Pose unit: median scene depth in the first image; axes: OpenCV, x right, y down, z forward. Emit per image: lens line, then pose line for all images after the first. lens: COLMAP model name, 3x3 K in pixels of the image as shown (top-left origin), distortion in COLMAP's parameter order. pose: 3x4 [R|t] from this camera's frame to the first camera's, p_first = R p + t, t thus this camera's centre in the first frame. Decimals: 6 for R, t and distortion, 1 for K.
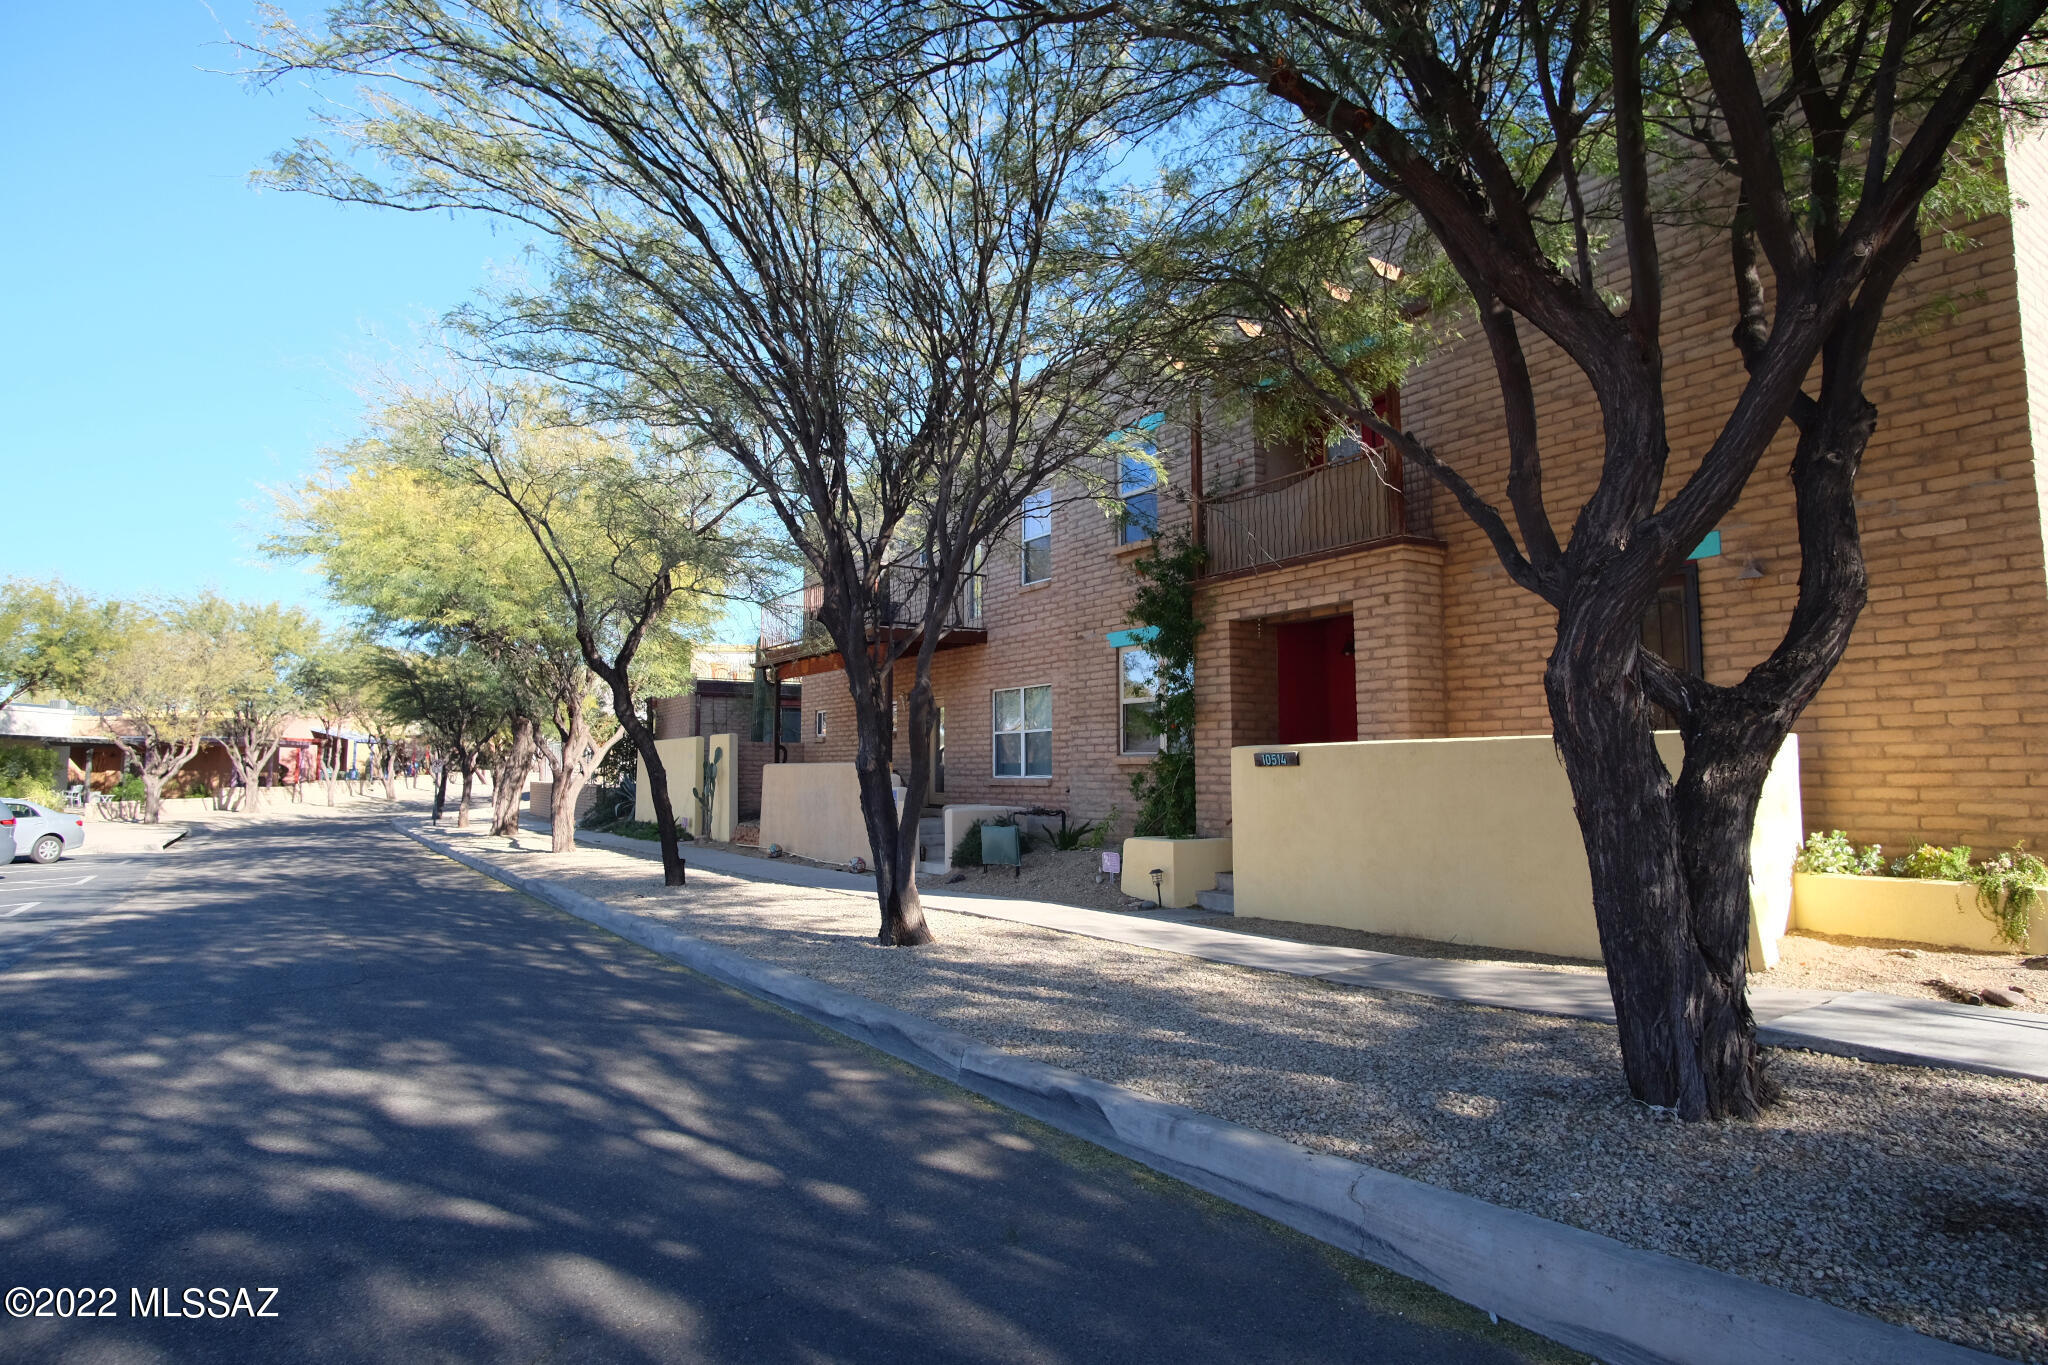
lens RADIAL K [[1102.2, 0, 1018.0], [0, 1102.2, 662.2], [0, 0, 1]] dist [-0.033931, 0.010554]
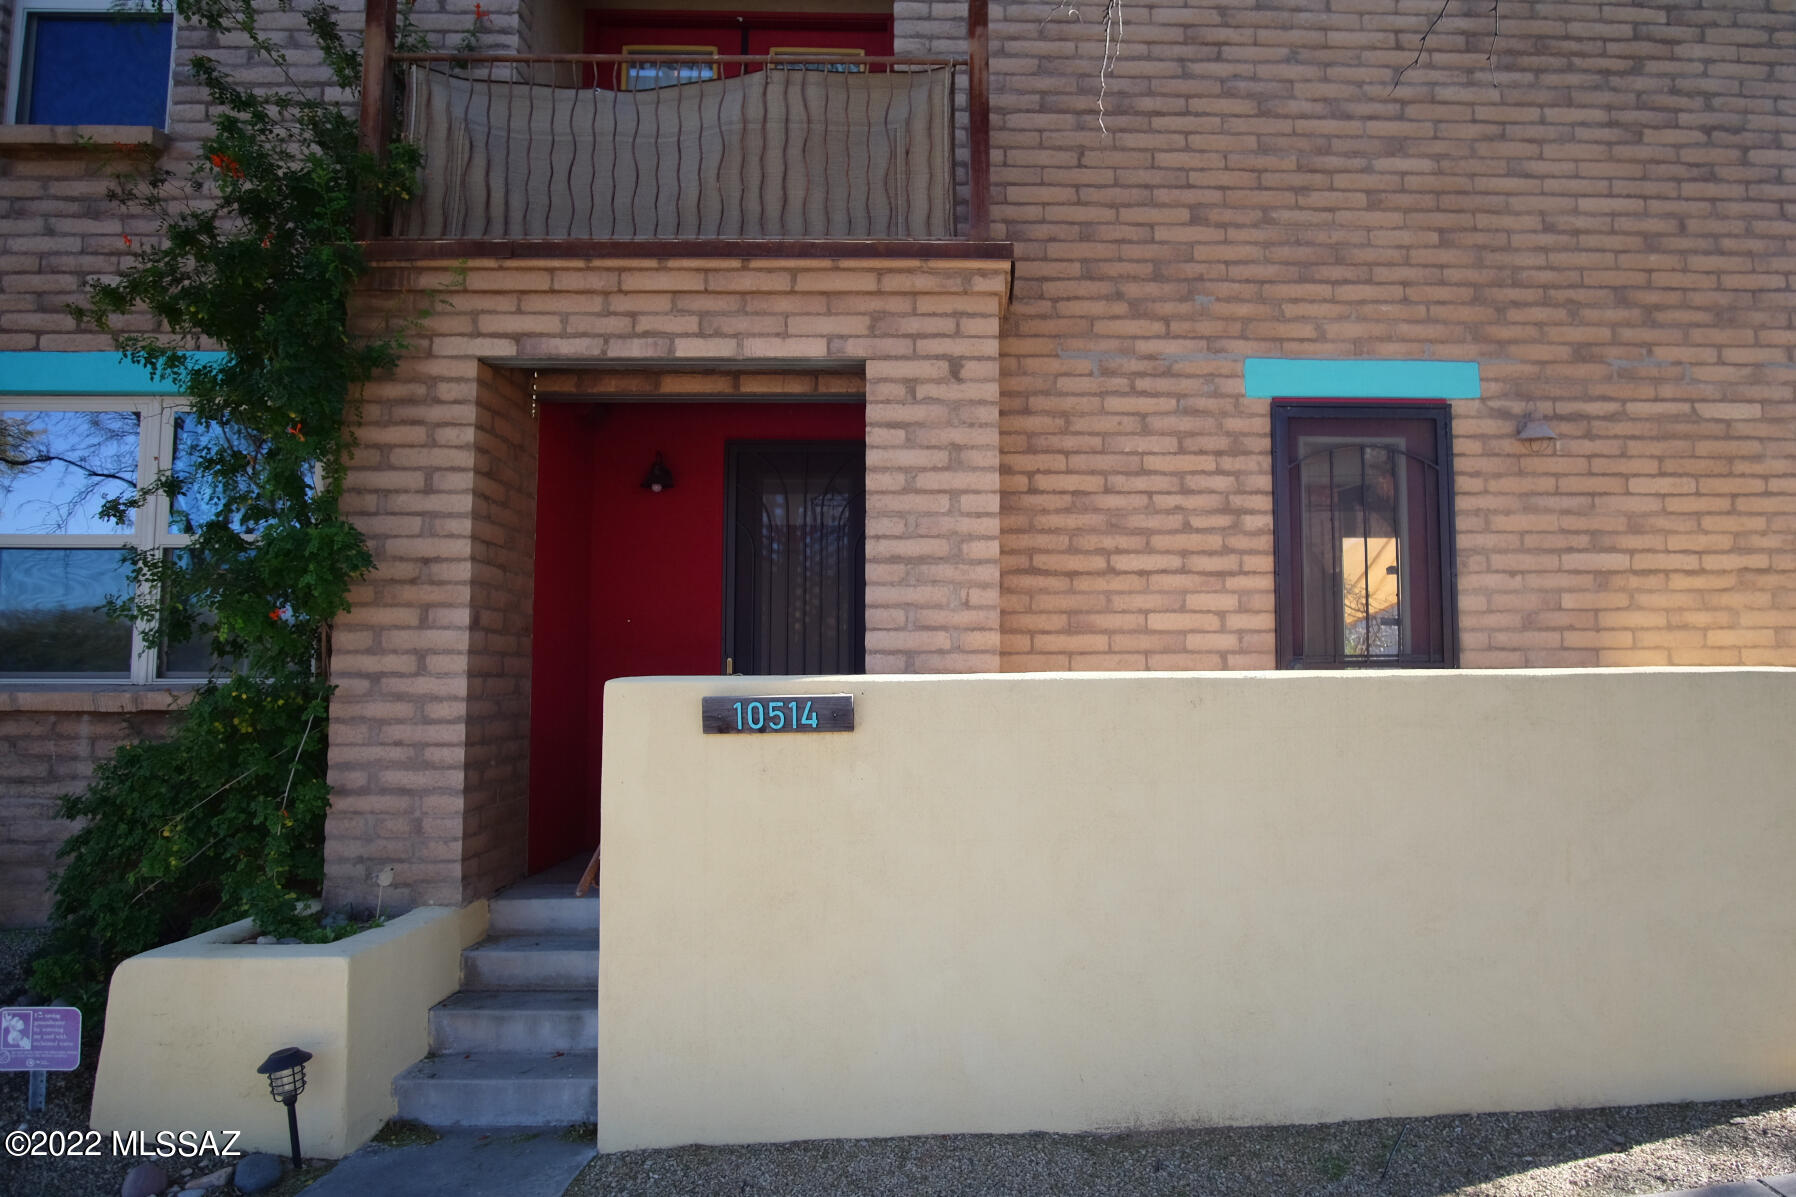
lens RADIAL K [[966.5, 0, 892.8], [0, 966.5, 580.7], [0, 0, 1]] dist [-0.033931, 0.010554]
pose [[0.524388, 0.075690, 0.848109, -0.023536], [-0.082478, 0.995873, -0.037881, 0.052298], [-0.847476, -0.050085, 0.528466, 0.817297]]
